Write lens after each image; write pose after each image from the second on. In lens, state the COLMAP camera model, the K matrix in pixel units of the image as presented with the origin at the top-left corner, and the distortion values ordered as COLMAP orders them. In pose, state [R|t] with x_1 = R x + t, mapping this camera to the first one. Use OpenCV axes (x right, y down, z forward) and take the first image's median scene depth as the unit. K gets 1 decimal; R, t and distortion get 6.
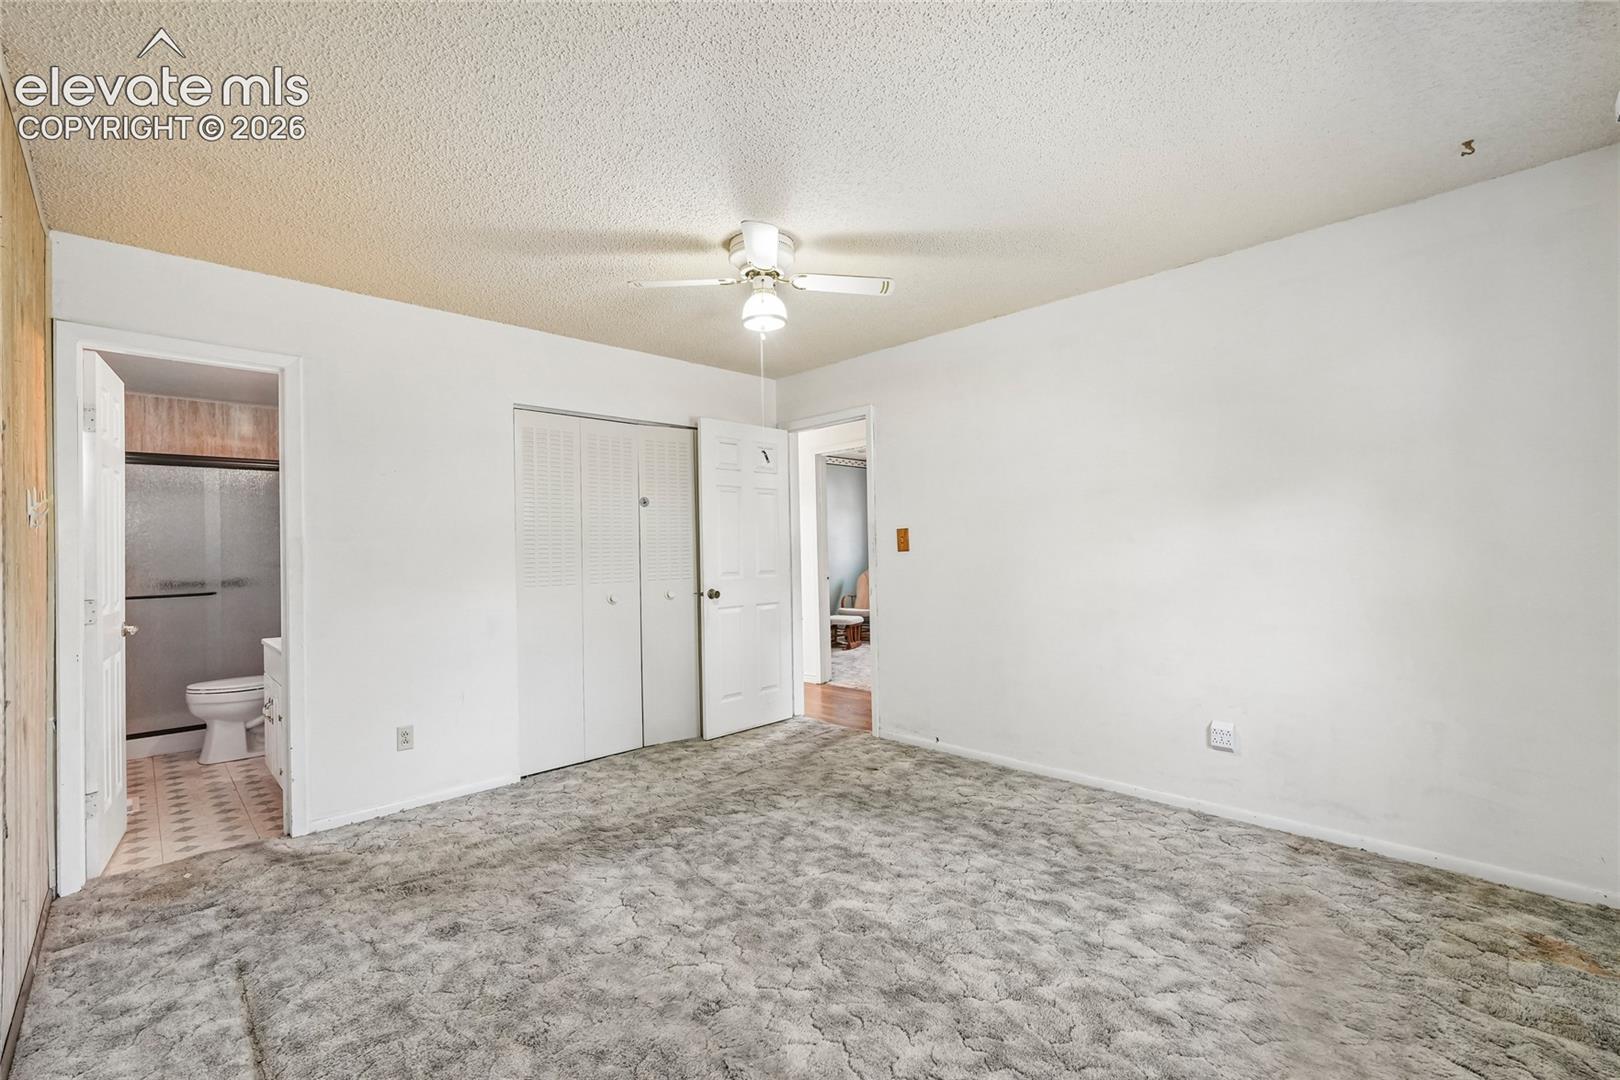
lens RADIAL K [[718.8, 0, 807.6], [0, 718.8, 544.3], [0, 0, 1]] dist [-0.000609, 0.001219]
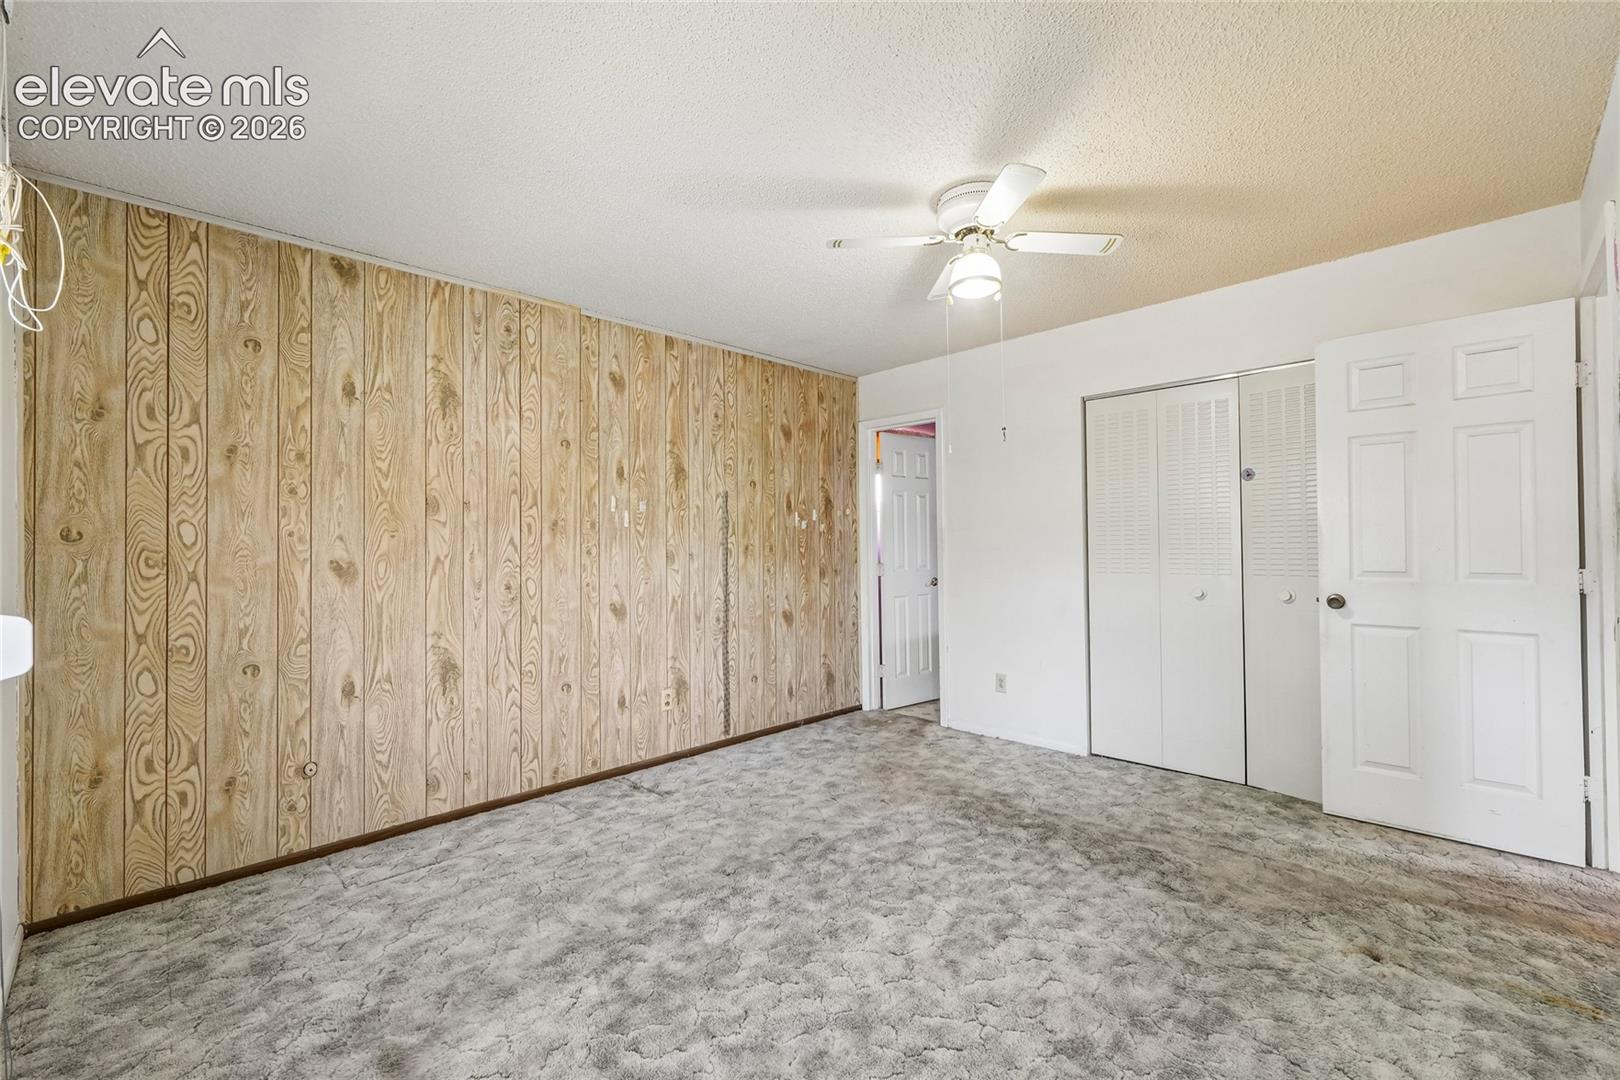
lens RADIAL K [[718.8, 0, 807.6], [0, 718.8, 544.3], [0, 0, 1]] dist [-0.000609, 0.001219]
pose [[-0.039800, 0.017427, -0.999056, 0.732420], [0.023507, 0.999588, 0.016500, -0.005286], [0.998931, -0.022828, -0.040193, 0.721069]]
